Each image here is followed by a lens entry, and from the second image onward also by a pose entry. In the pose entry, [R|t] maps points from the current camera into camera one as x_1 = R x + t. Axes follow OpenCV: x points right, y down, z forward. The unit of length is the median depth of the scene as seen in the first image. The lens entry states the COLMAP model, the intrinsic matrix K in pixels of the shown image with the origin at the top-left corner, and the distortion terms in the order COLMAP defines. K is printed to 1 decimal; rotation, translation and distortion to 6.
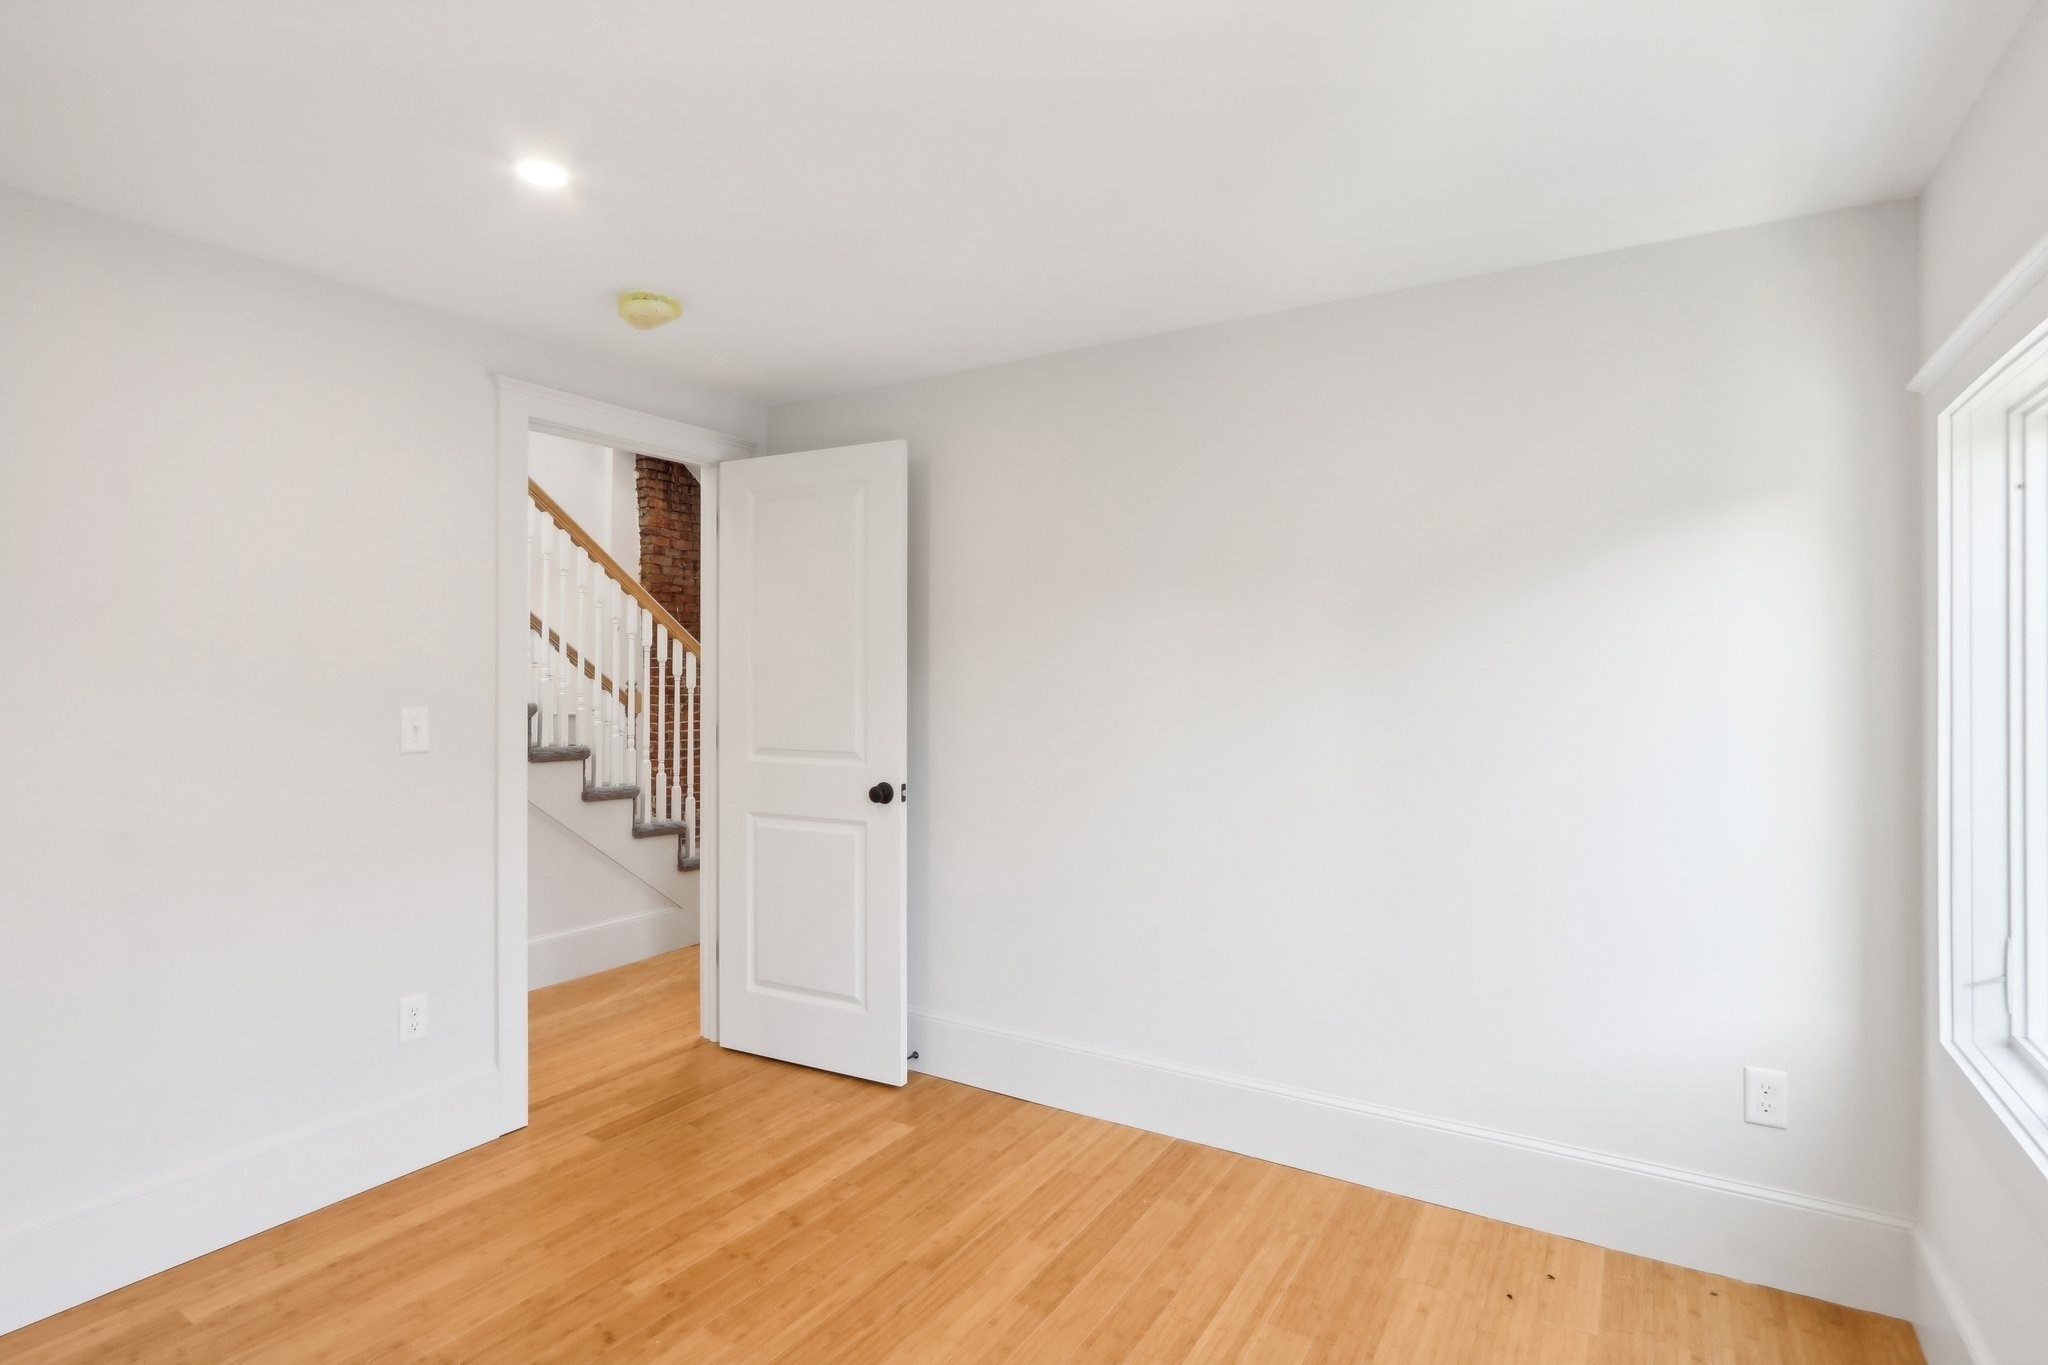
lens RADIAL K [[986.8, 0, 1025.4], [0, 986.8, 683.0], [0, 0, 1]] dist [-0.019688, -0.000458]
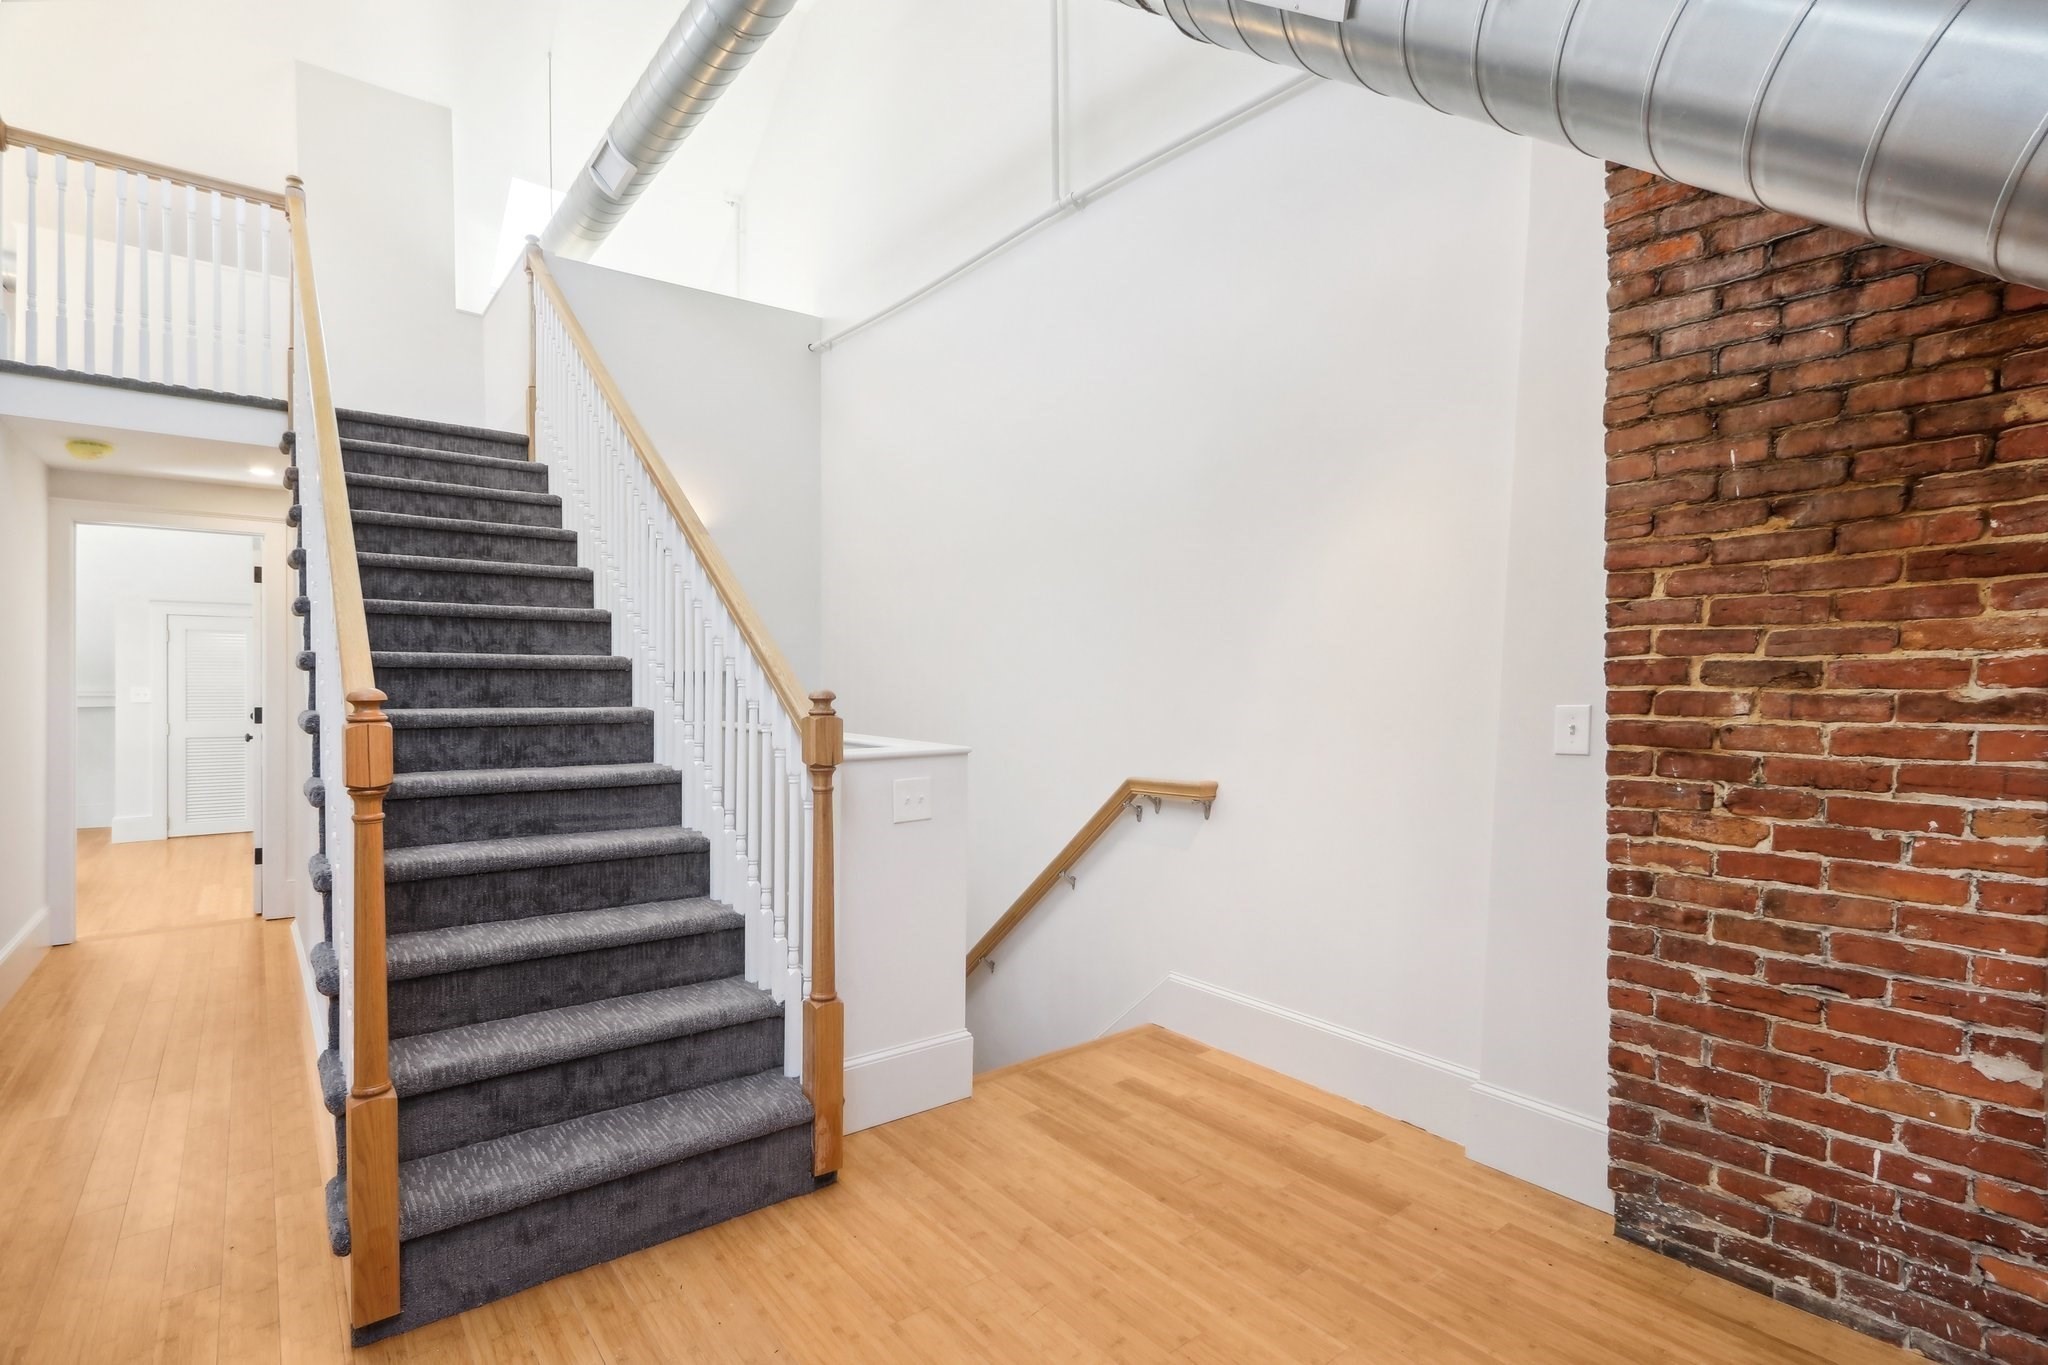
lens RADIAL K [[986.8, 0, 1032.3], [0, 986.8, 678.8], [0, 0, 1]] dist [-0.019688, -0.000458]
pose [[-0.375191, -0.000970, -0.926947, -0.010649], [0.001752, 0.999997, -0.001756, -0.009482], [0.926946, -0.002283, -0.375188, 0.919169]]
